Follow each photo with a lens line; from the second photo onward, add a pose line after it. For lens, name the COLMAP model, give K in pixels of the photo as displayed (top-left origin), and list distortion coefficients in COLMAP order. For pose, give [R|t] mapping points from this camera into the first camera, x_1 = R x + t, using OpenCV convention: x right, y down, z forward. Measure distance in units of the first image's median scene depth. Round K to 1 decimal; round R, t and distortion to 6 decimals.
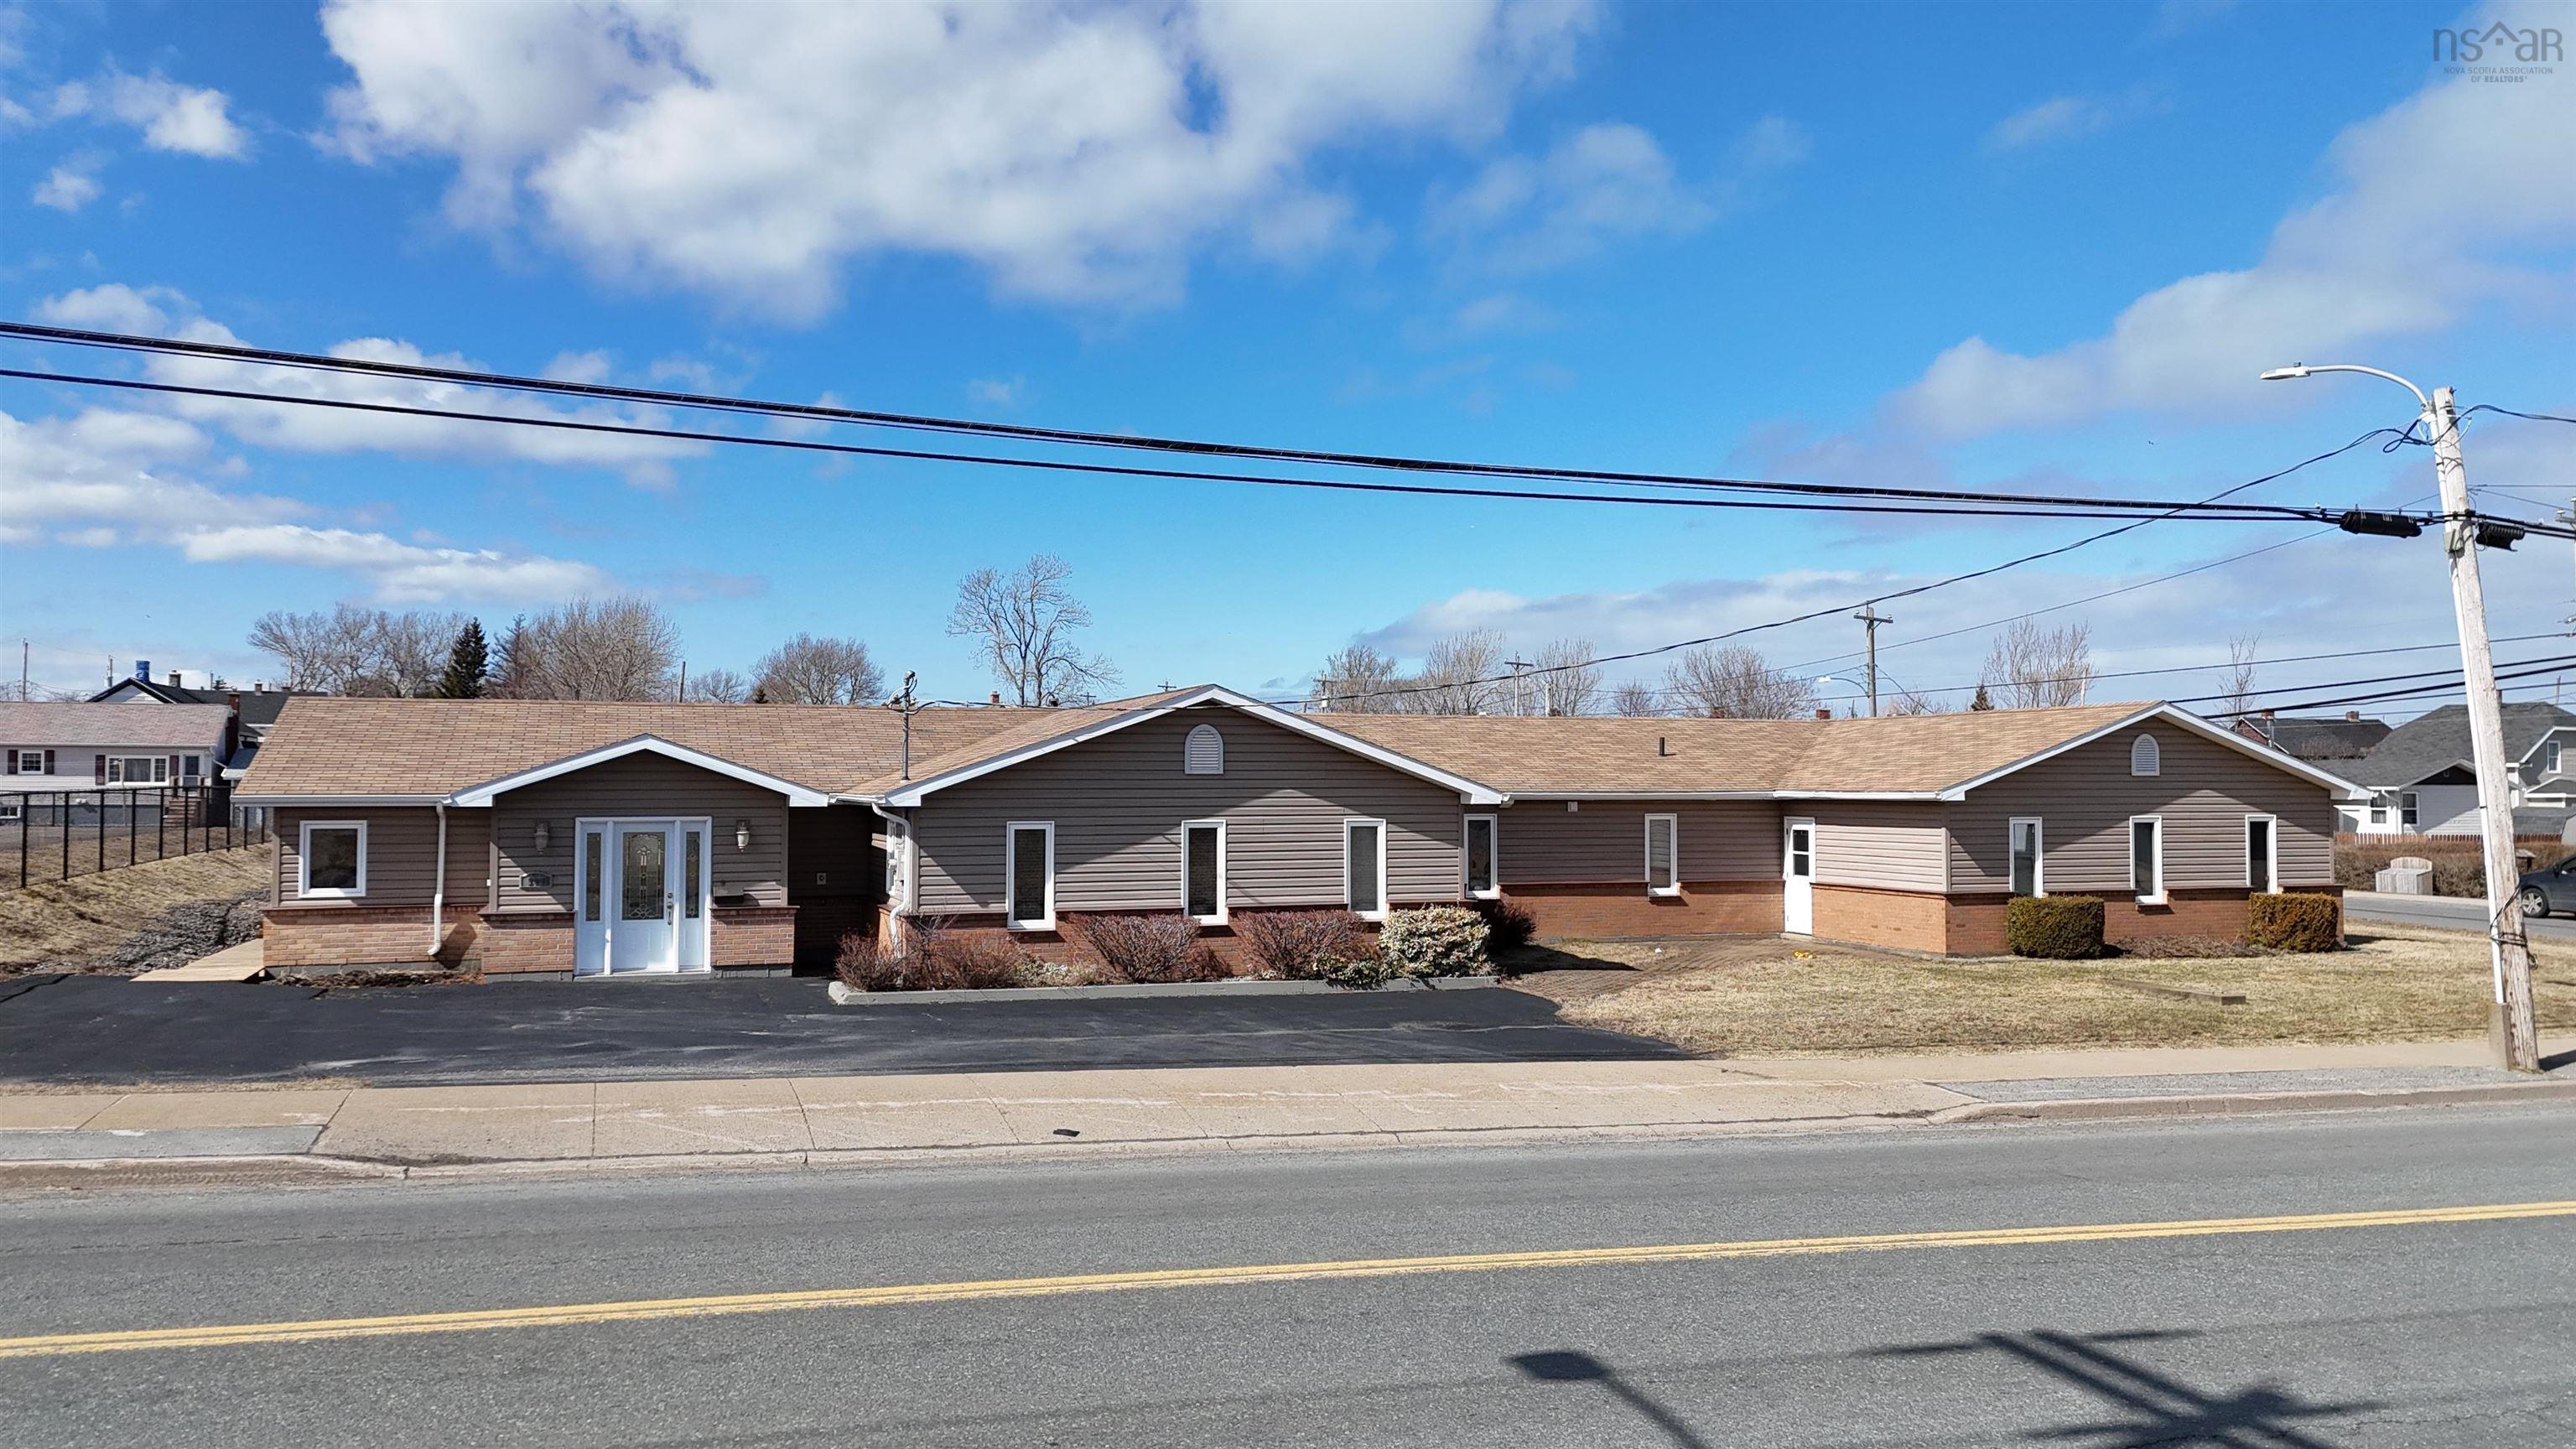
lens RADIAL K [[1874.3, 0, 1288.0], [0, 1874.3, 724.5], [0, 0, 1]] dist [0.101917, -0.093089]
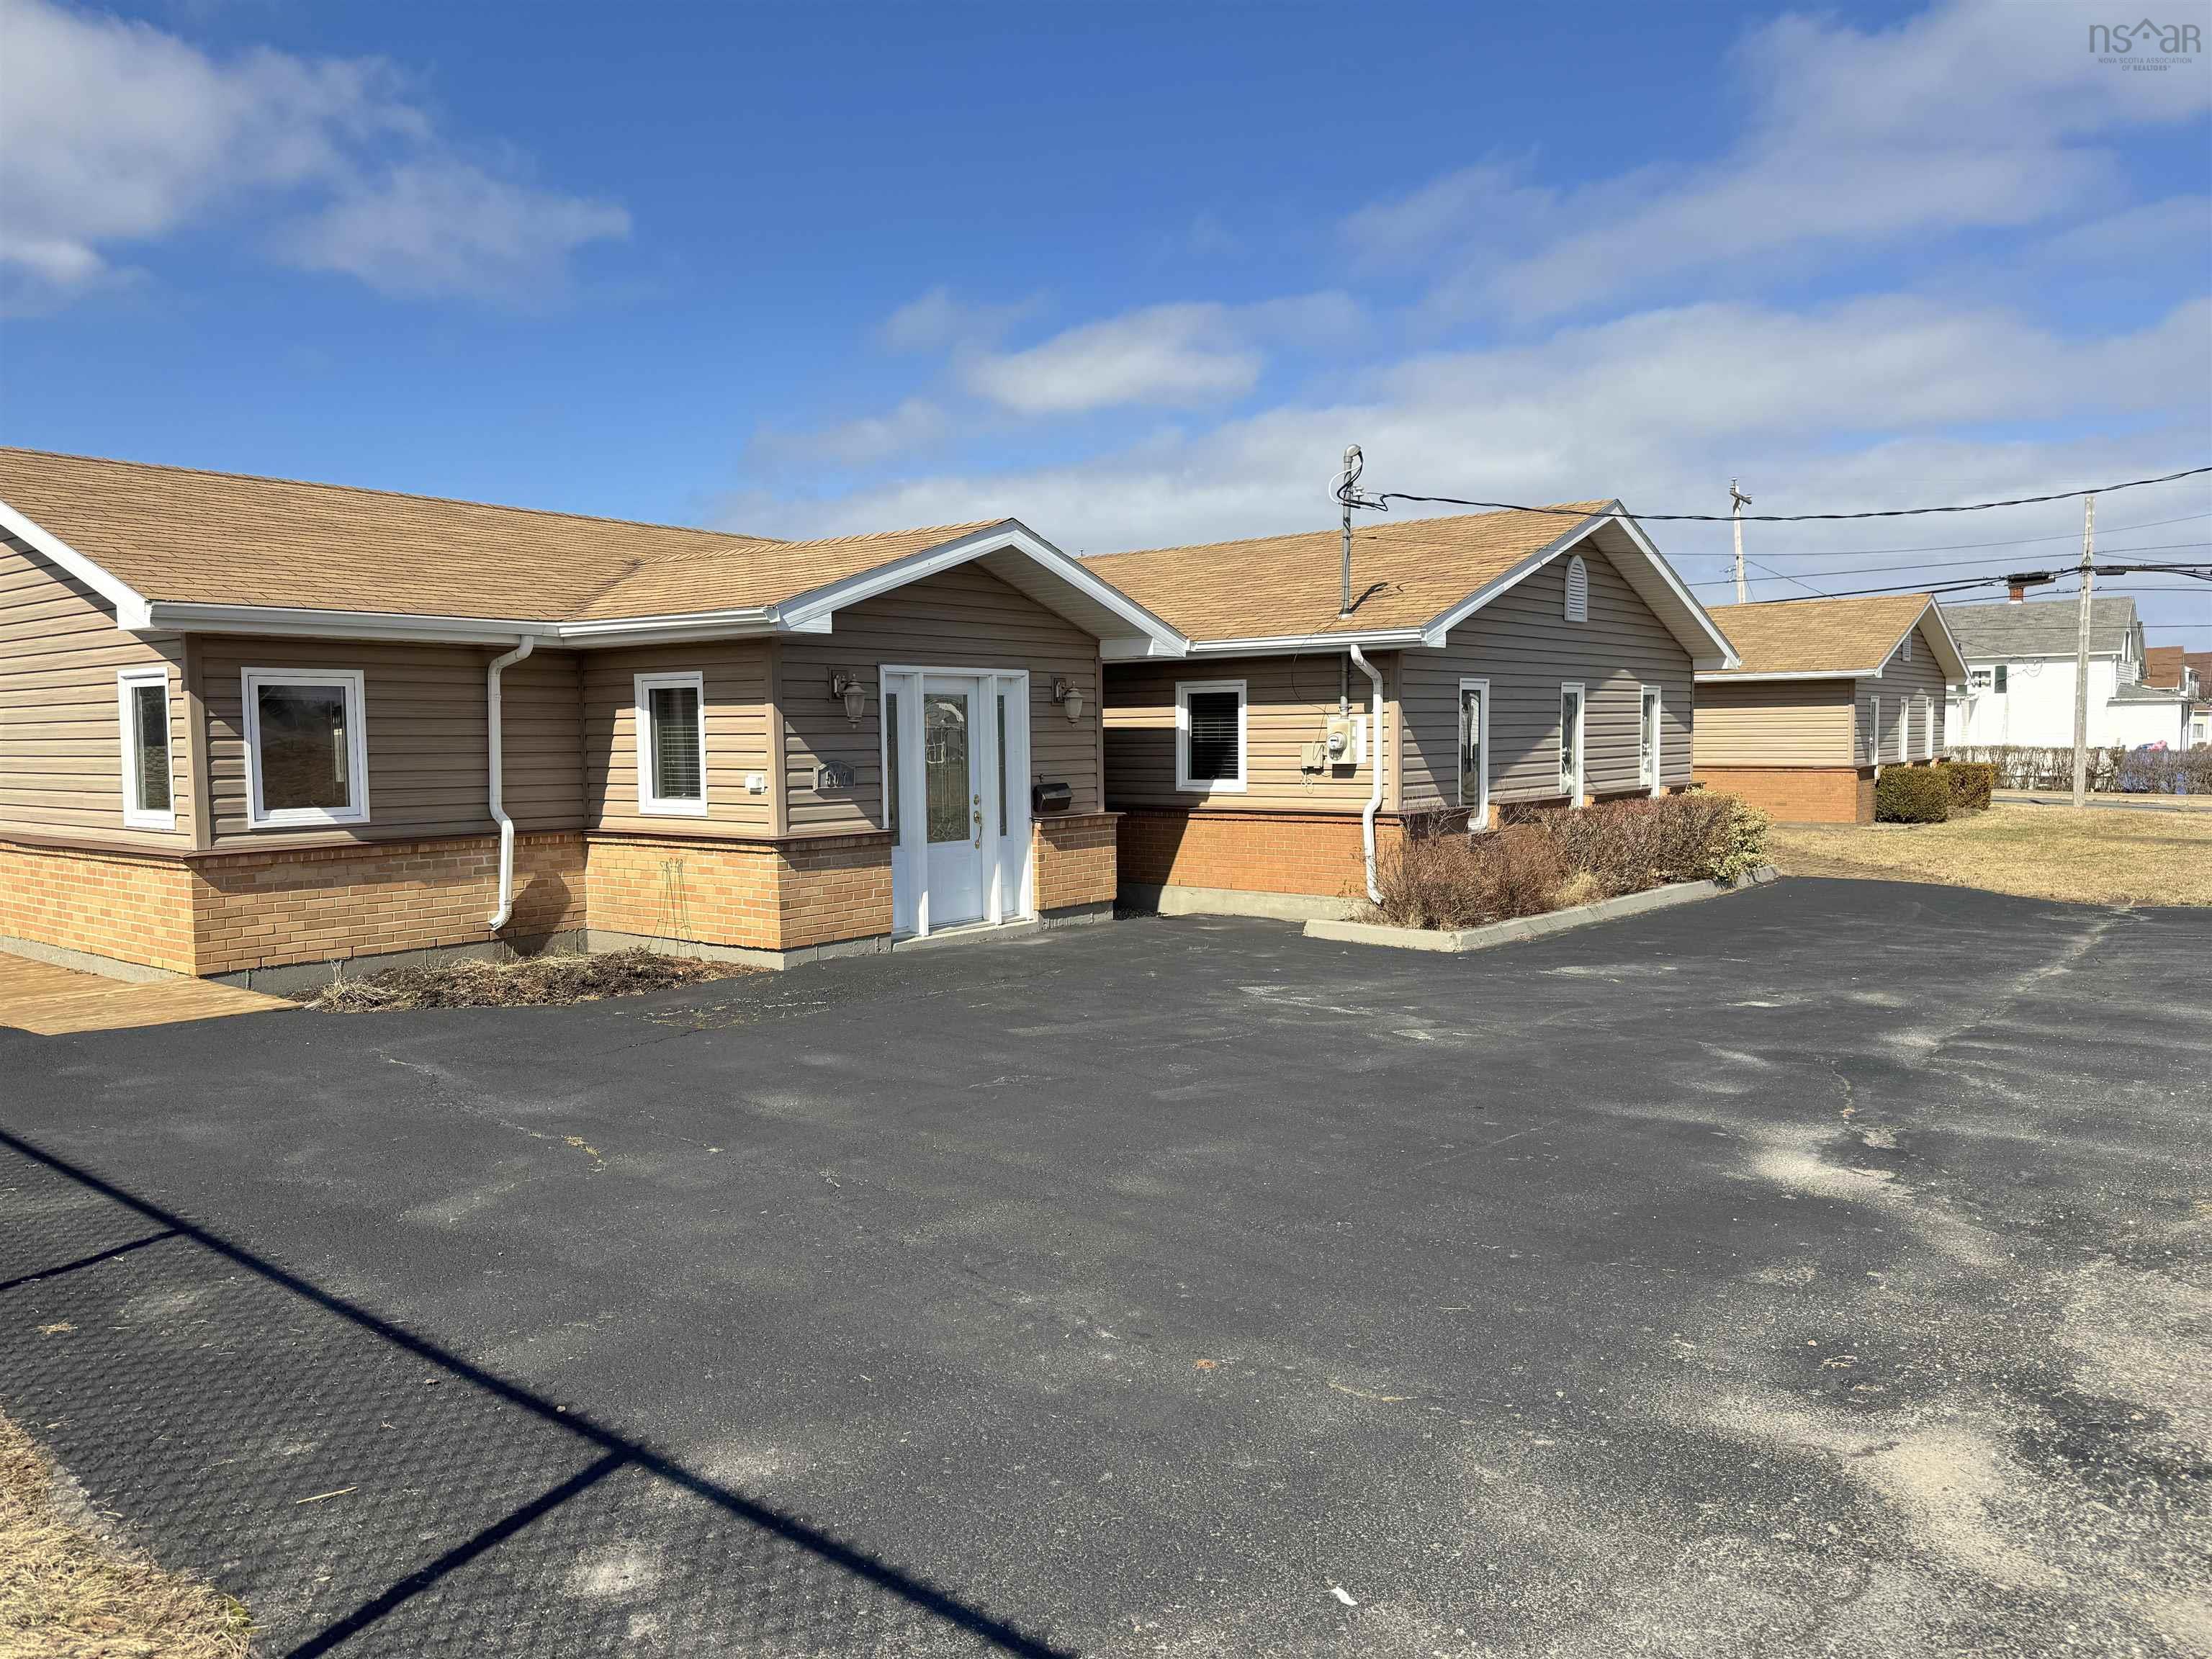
lens RADIAL K [[1540.3, 0, 1094.5], [0, 1540.3, 823.8], [0, 0, 1]] dist [0.081996, -0.095524]
pose [[0.841742, -0.041311, 0.538298, -0.558615], [-0.007355, 0.996098, 0.087945, 0.054390], [-0.539830, -0.077986, 0.838154, 0.569072]]
